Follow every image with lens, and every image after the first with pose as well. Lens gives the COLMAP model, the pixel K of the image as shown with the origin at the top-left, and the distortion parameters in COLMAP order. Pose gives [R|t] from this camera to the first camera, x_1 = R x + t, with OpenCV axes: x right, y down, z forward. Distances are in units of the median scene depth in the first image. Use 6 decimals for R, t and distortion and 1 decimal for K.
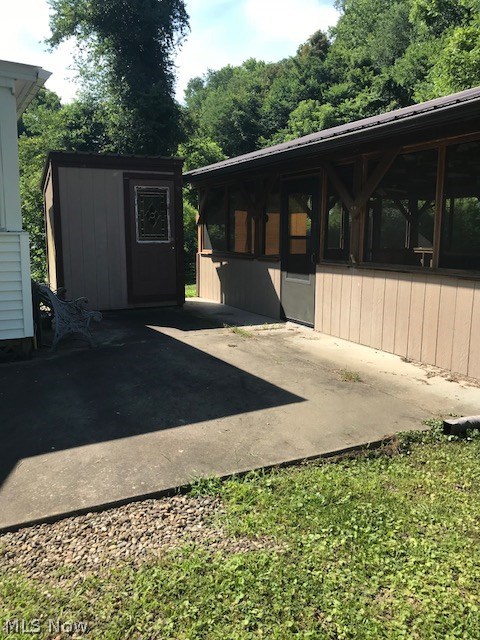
lens RADIAL K [[527.6, 0, 241.8], [0, 527.6, 320.5], [0, 0, 1]] dist [0.015996, -0.008339]
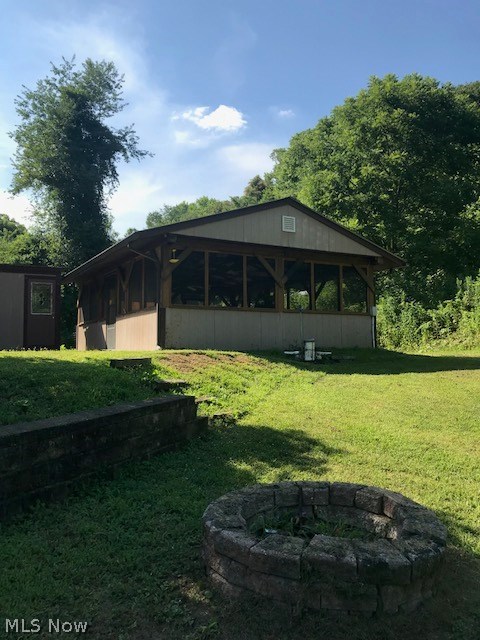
lens RADIAL K [[527.6, 0, 238.9], [0, 527.6, 317.9], [0, 0, 1]] dist [0.015996, -0.008339]
pose [[0.998689, -0.012033, 0.049753, 0.135085], [0.023020, 0.973722, -0.226575, 0.093136], [-0.045719, 0.227424, 0.972722, -0.240096]]
